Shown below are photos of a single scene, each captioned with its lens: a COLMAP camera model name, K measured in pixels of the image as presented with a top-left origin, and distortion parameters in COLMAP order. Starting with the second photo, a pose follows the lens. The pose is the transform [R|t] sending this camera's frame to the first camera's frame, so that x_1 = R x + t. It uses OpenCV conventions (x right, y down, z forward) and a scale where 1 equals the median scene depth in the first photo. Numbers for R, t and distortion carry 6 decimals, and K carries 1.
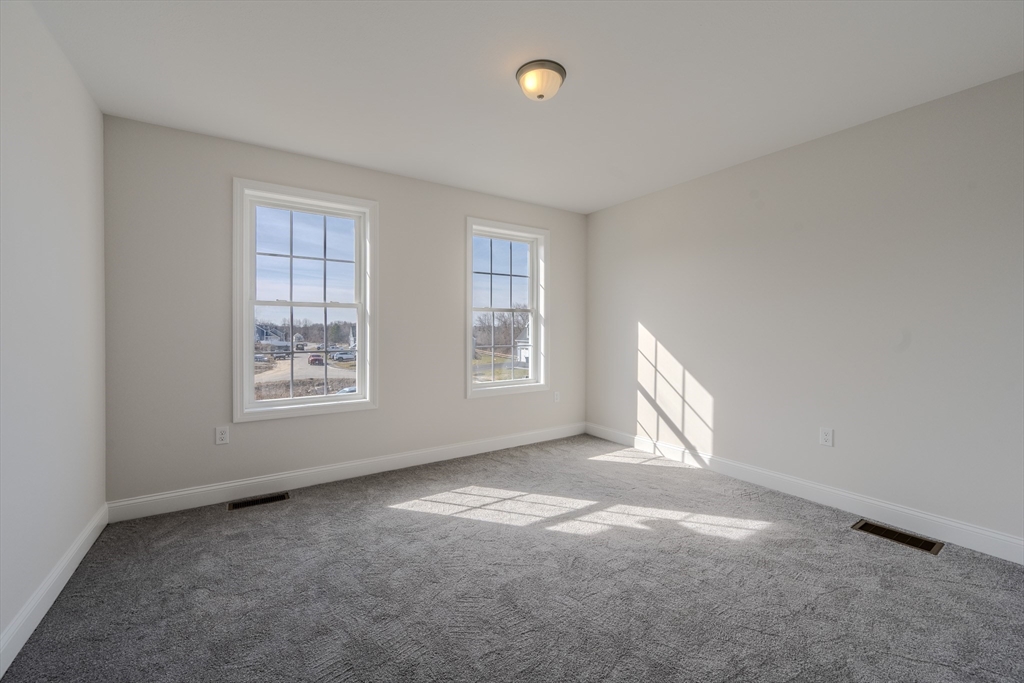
lens RADIAL K [[394.9, 0, 507.4], [0, 394.9, 329.0], [0, 0, 1]] dist [0.000535, 0.000113]
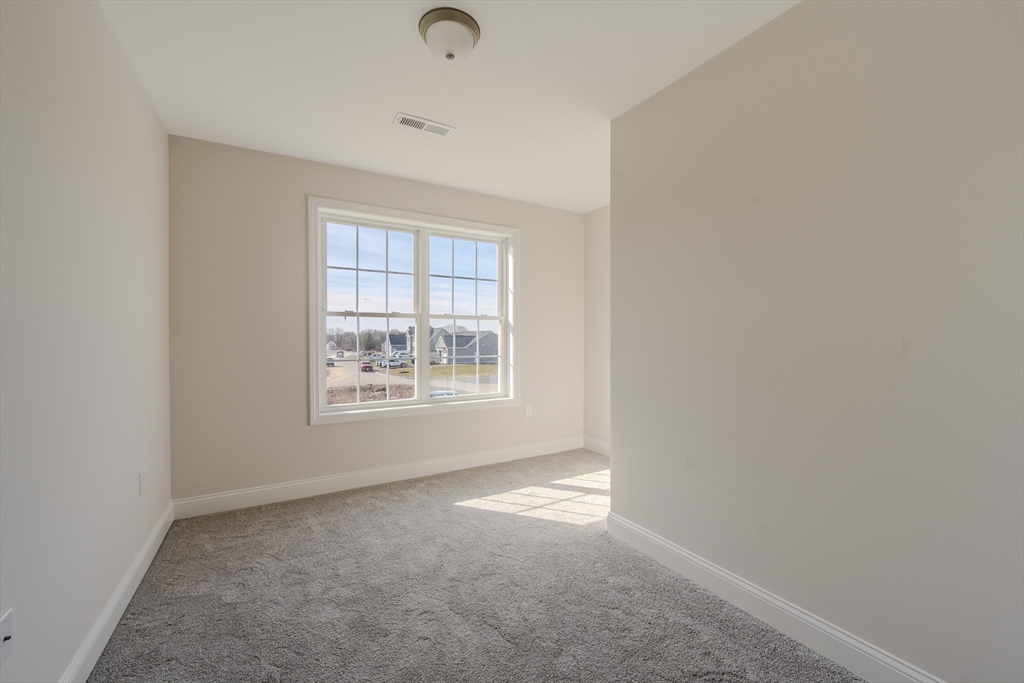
lens RADIAL K [[398.9, 0, 512.0], [0, 398.9, 341.5], [0, 0, 1]] dist [-0.001106, -0.000085]
pose [[0.998770, -0.002558, -0.049509, -0.079655], [0.003117, 0.999932, 0.011210, -0.000500], [0.049477, -0.011350, 0.998711, -0.050823]]
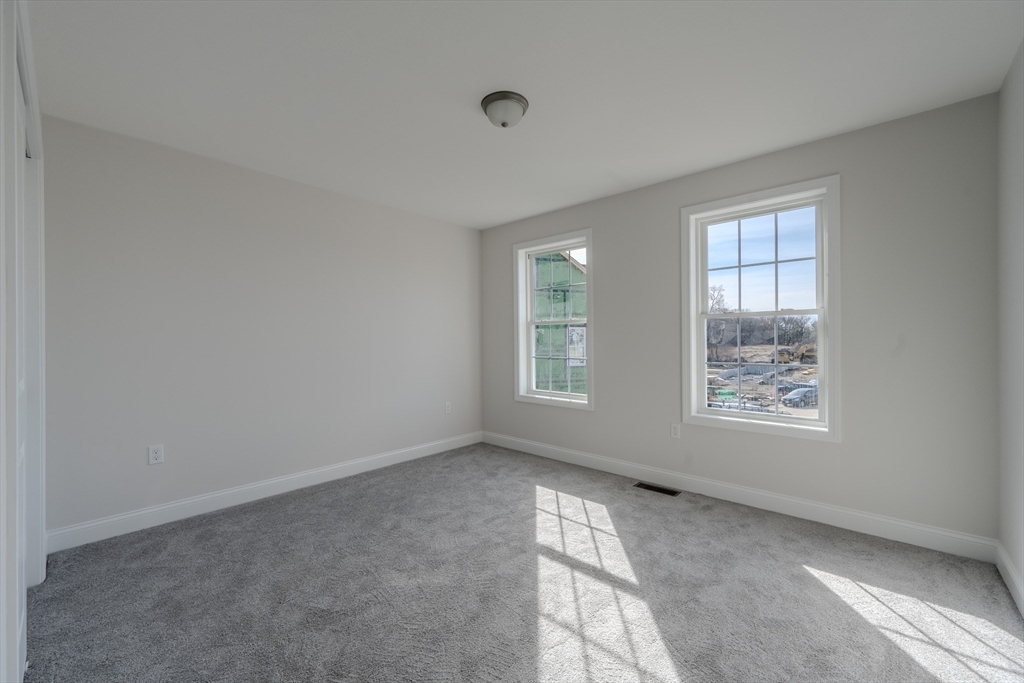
lens RADIAL K [[405.0, 0, 503.7], [0, 405.0, 335.8], [0, 0, 1]] dist [0.000225, -0.000014]
pose [[0.228831, -0.013110, -0.973378, 0.295462], [0.004548, 0.999913, -0.012399, -0.000495], [0.973456, -0.001590, 0.228870, 0.197769]]
